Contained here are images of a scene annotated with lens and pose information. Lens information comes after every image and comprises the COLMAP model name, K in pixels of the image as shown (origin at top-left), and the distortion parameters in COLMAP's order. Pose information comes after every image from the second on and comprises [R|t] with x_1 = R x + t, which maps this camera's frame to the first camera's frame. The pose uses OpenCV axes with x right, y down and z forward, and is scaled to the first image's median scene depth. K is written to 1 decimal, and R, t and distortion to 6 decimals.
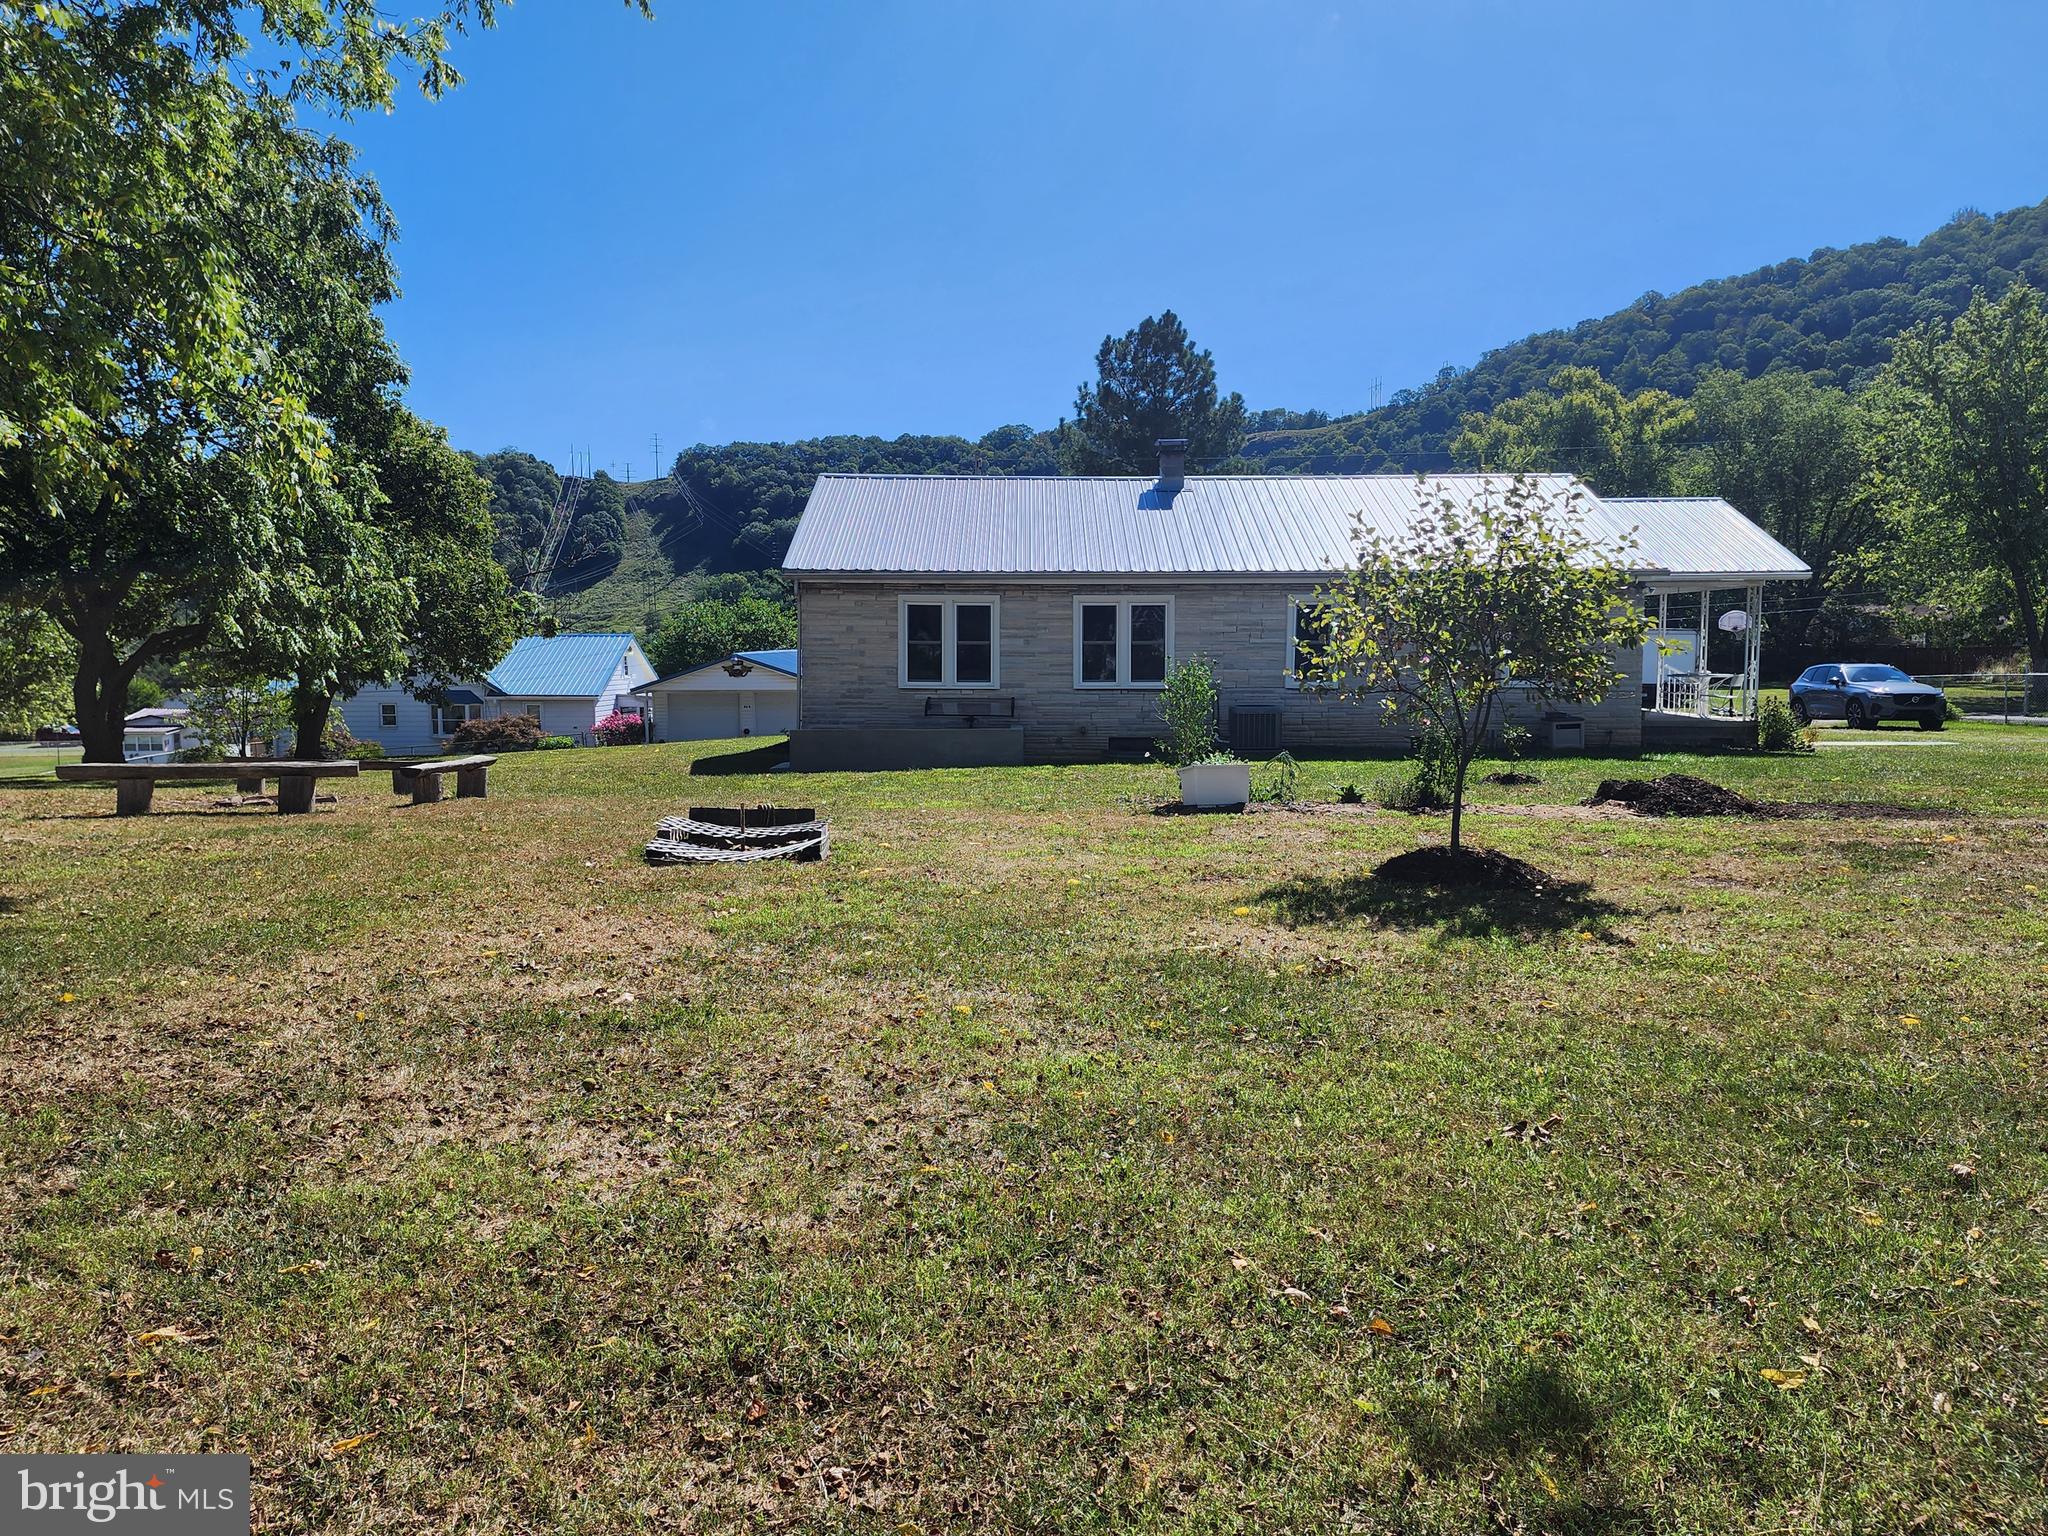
lens RADIAL K [[1535.2, 0, 1030.6], [0, 1535.2, 781.3], [0, 0, 1]] dist [0.086893, -0.072687]
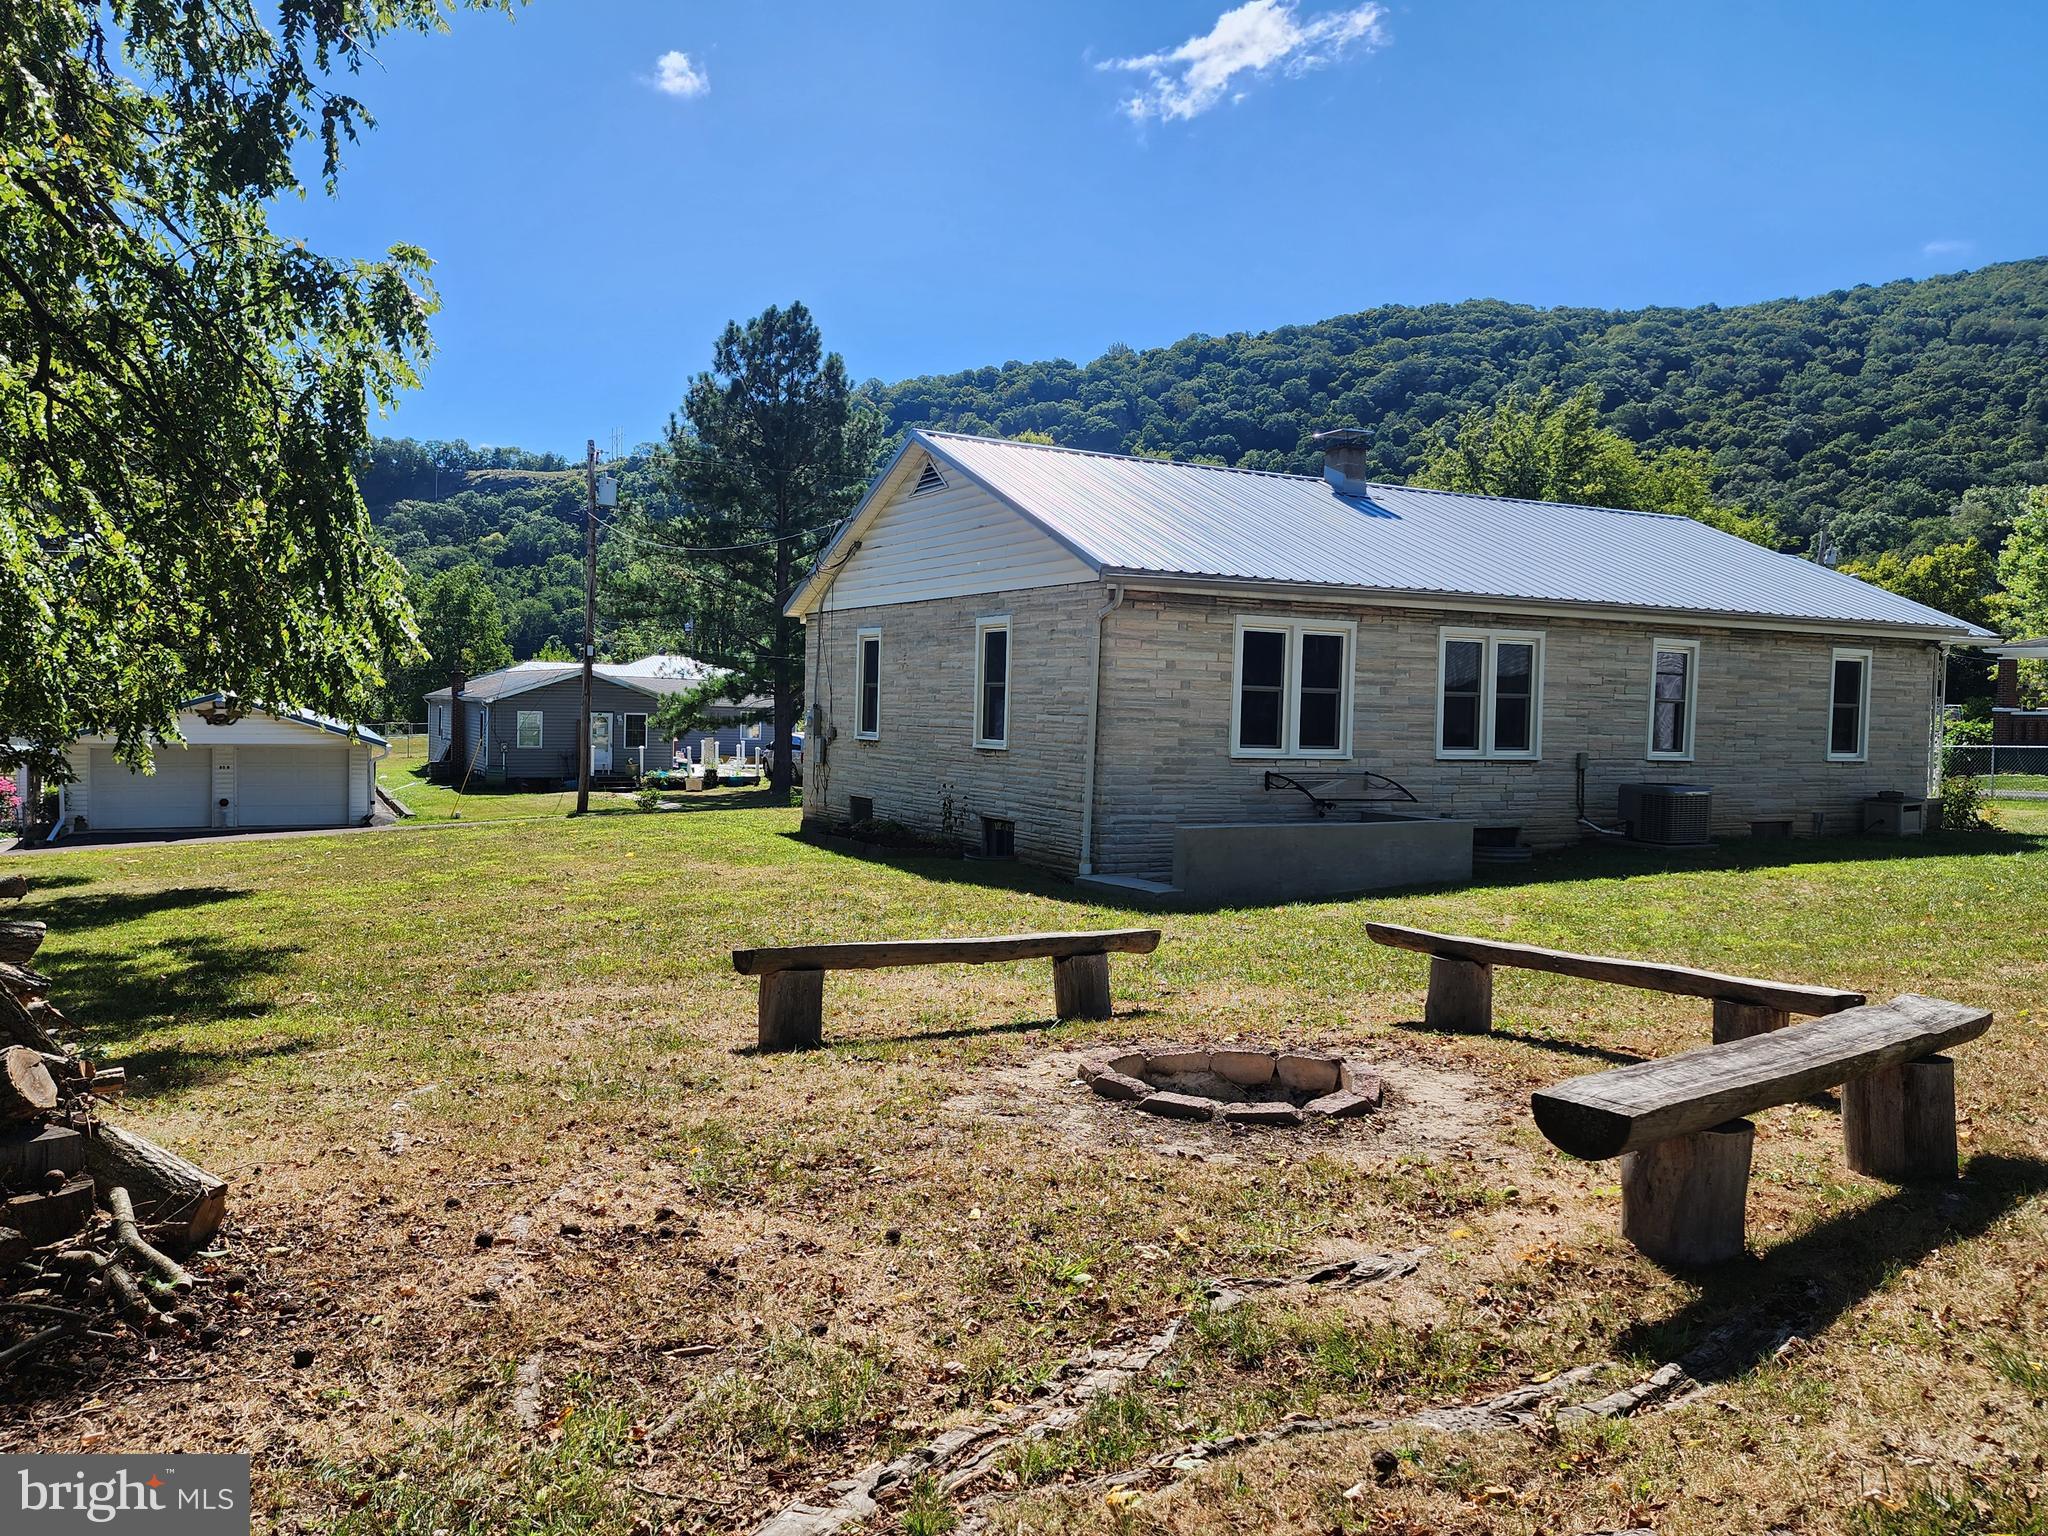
lens RADIAL K [[1535.2, 0, 1006.3], [0, 1535.2, 762.3], [0, 0, 1]] dist [0.086893, -0.072687]
pose [[0.881603, 0.002720, 0.471984, -0.474449], [0.019259, 0.998943, -0.041730, -0.033418], [-0.471599, 0.045879, 0.880619, 0.474056]]
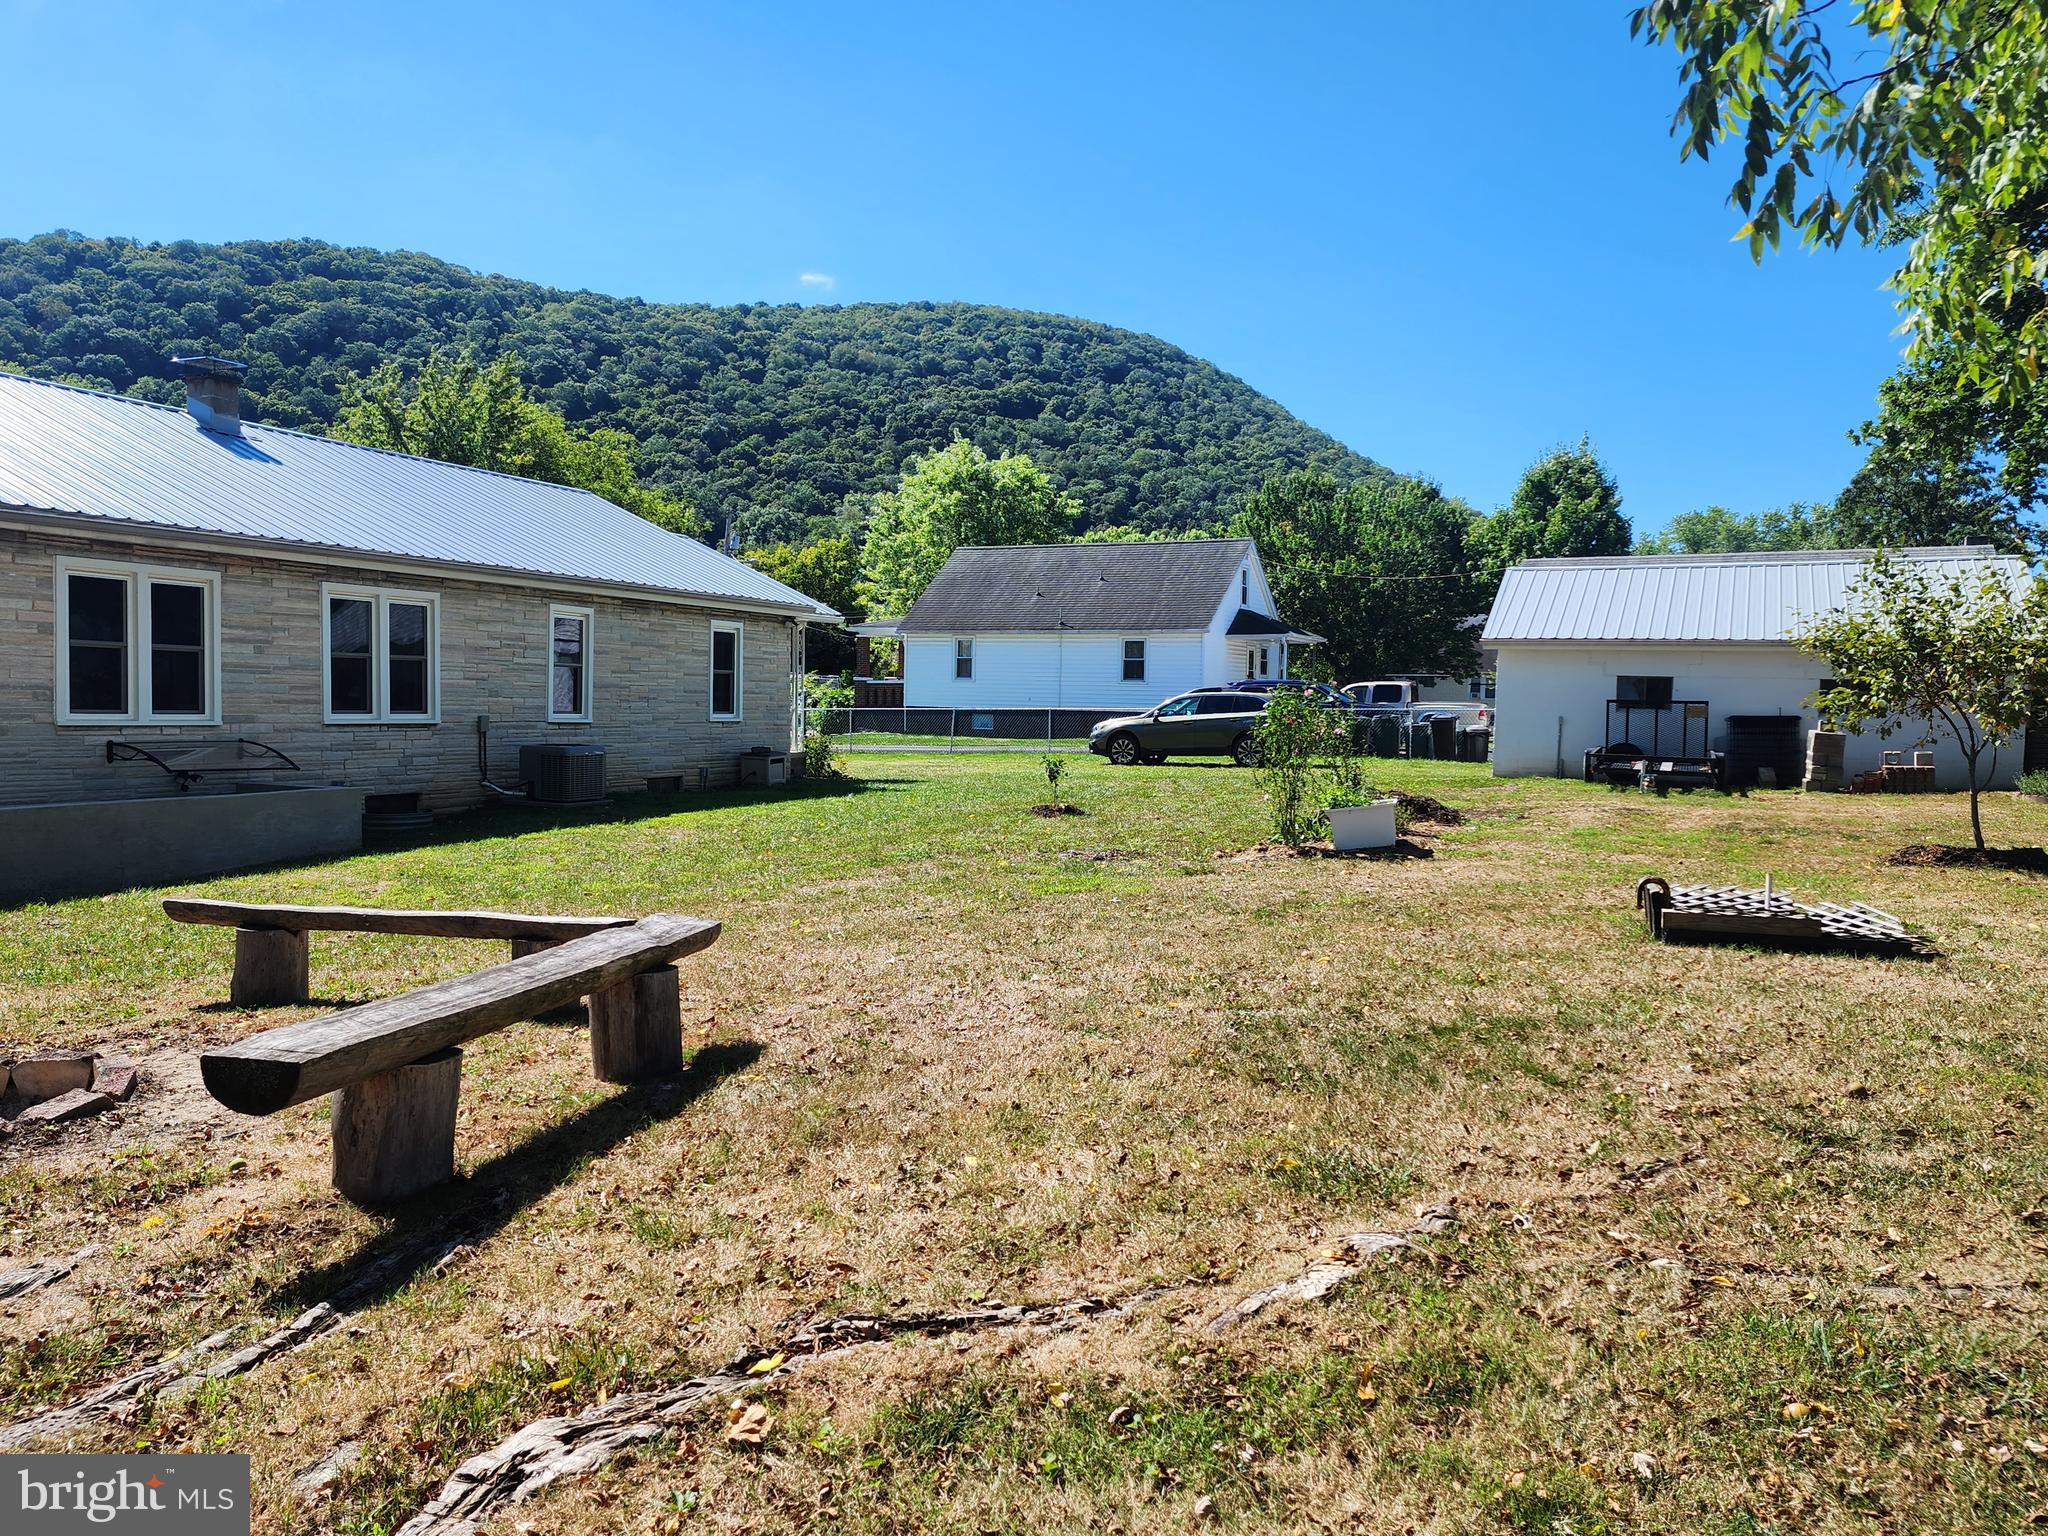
lens RADIAL K [[1535.2, 0, 1023.9], [0, 1535.2, 775.2], [0, 0, 1]] dist [0.086893, -0.072687]
pose [[0.407240, -0.037271, 0.912560, -0.456223], [0.061033, 0.998044, 0.013526, -0.029327], [-0.911280, 0.050187, 0.408718, 0.457782]]
